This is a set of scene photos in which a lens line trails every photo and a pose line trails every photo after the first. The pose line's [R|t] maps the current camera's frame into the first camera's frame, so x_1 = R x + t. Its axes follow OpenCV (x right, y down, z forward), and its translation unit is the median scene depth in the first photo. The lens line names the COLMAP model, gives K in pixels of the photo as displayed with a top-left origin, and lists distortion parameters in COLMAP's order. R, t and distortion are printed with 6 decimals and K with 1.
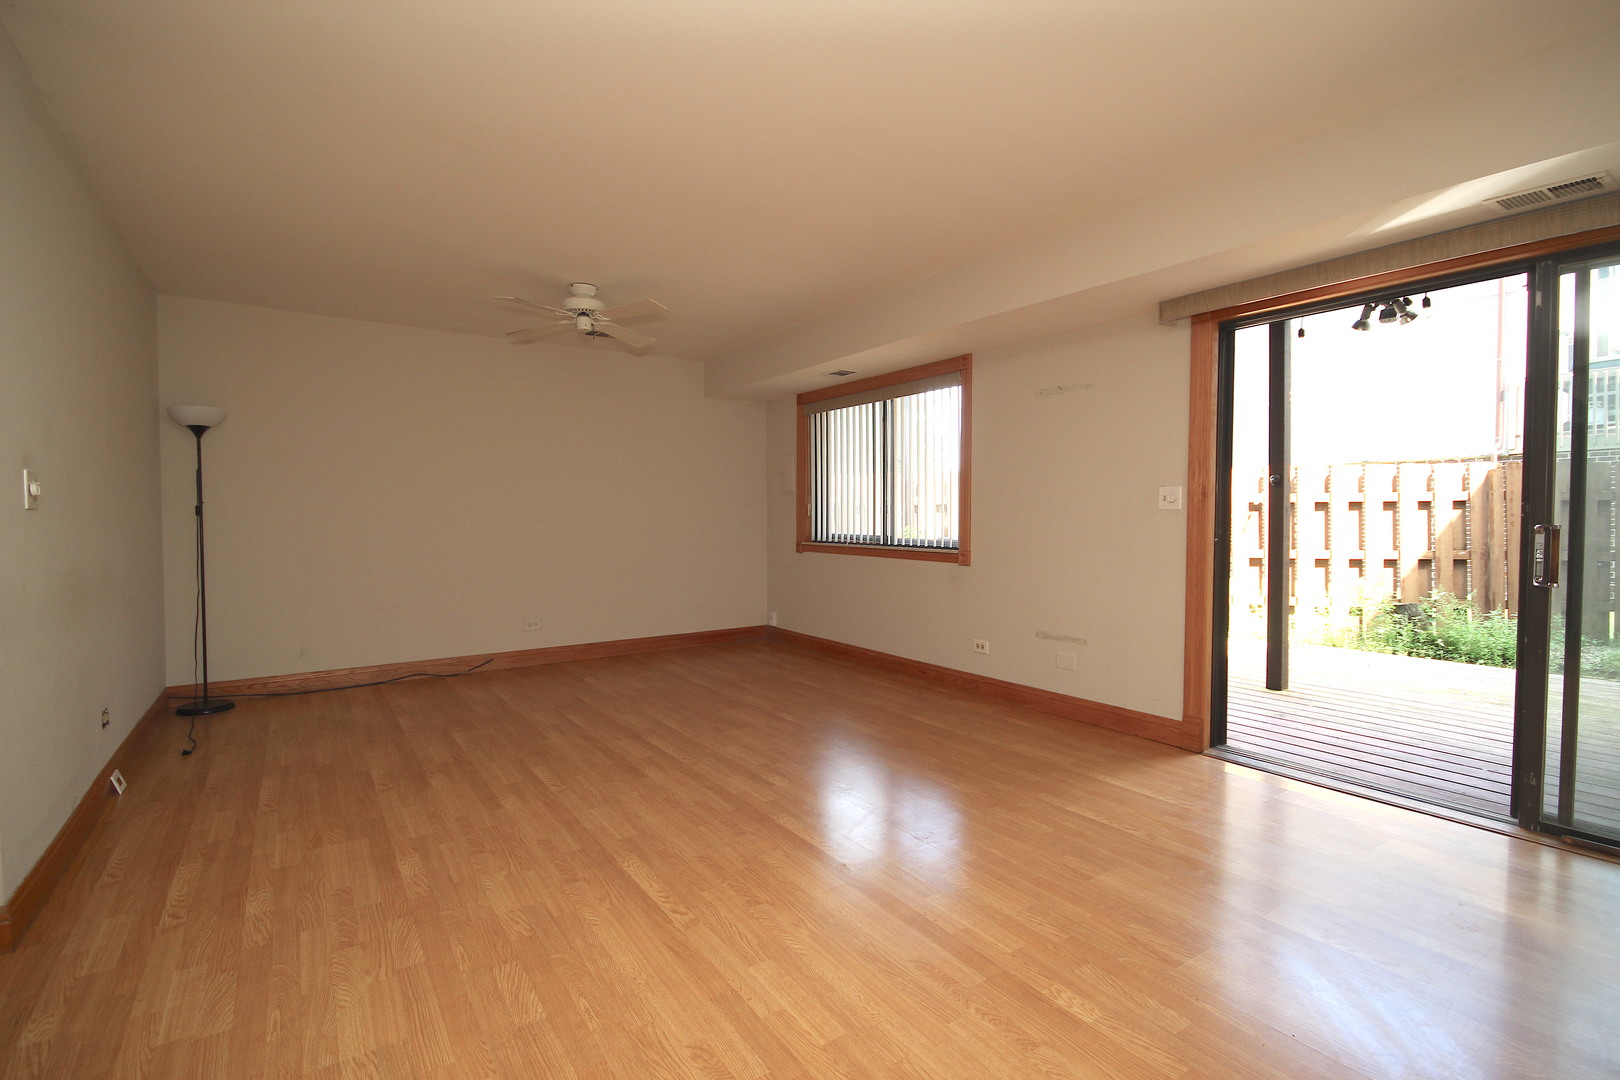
lens RADIAL K [[744.9, 0, 814.6], [0, 744.9, 542.5], [0, 0, 1]] dist [0.001151, -0.006298]
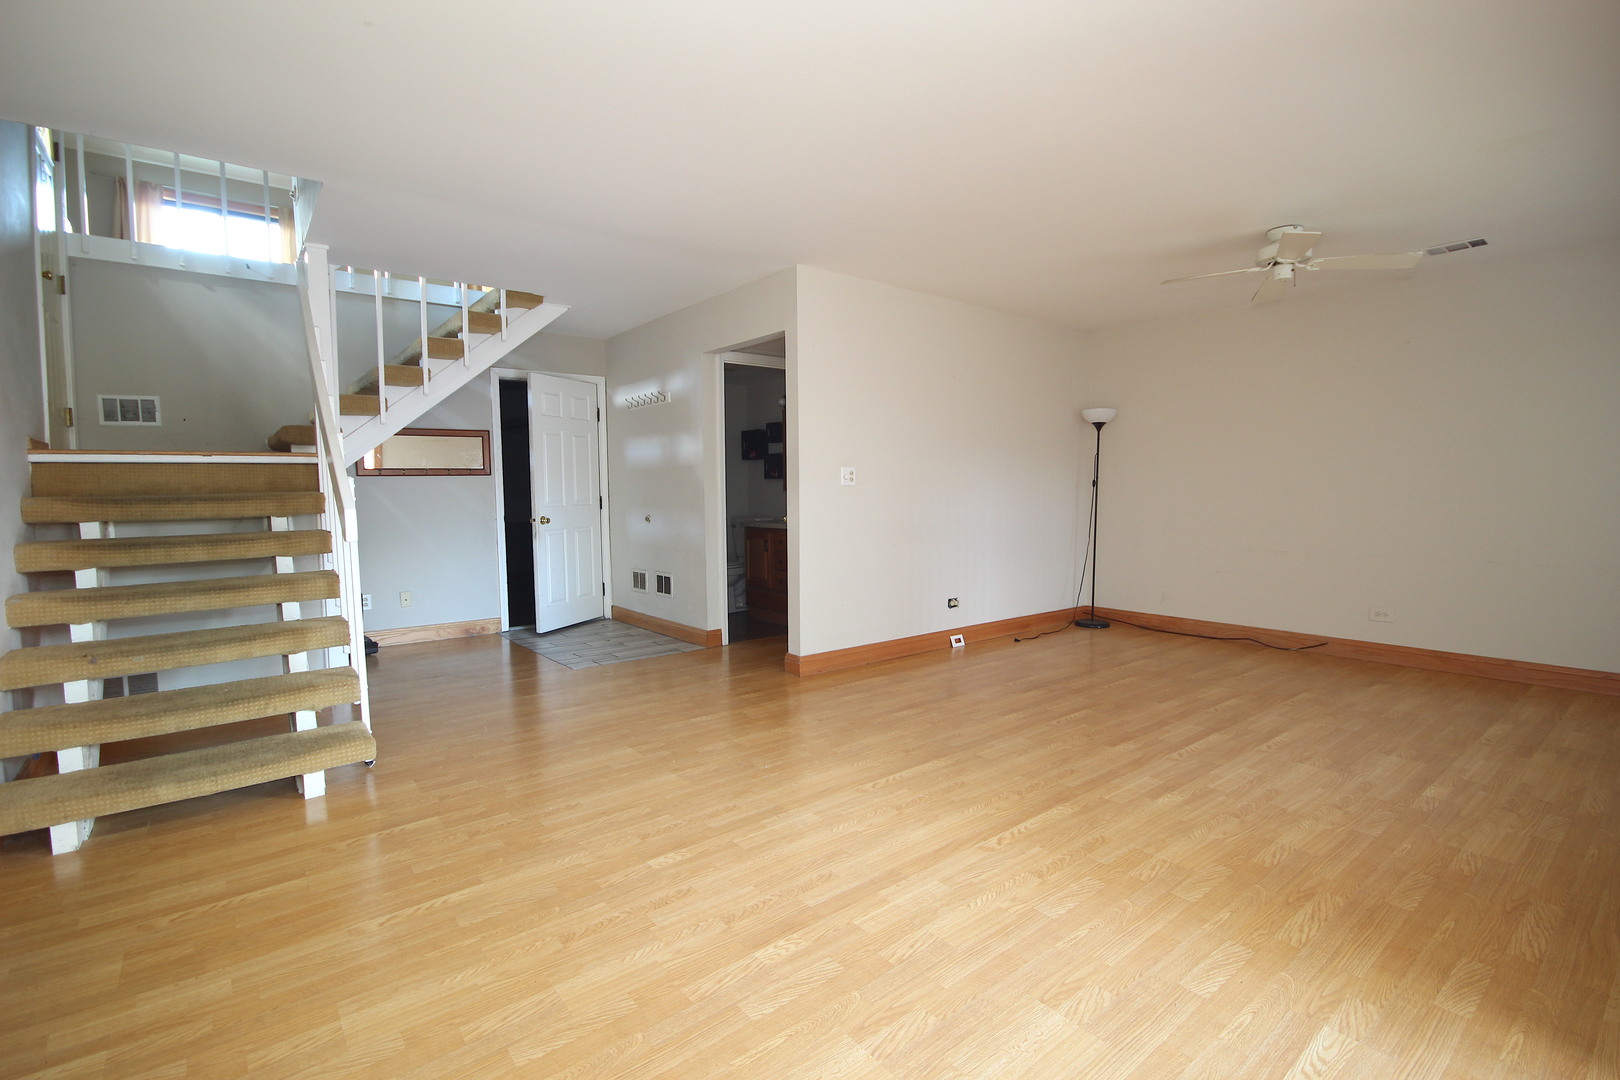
lens RADIAL K [[744.9, 0, 802.4], [0, 744.9, 503.2], [0, 0, 1]] dist [0.001151, -0.006298]
pose [[0.058071, 0.020615, -0.998100, 0.789330], [-0.028329, 0.999418, 0.018994, -0.024230], [0.997910, 0.027172, 0.058621, 0.534859]]
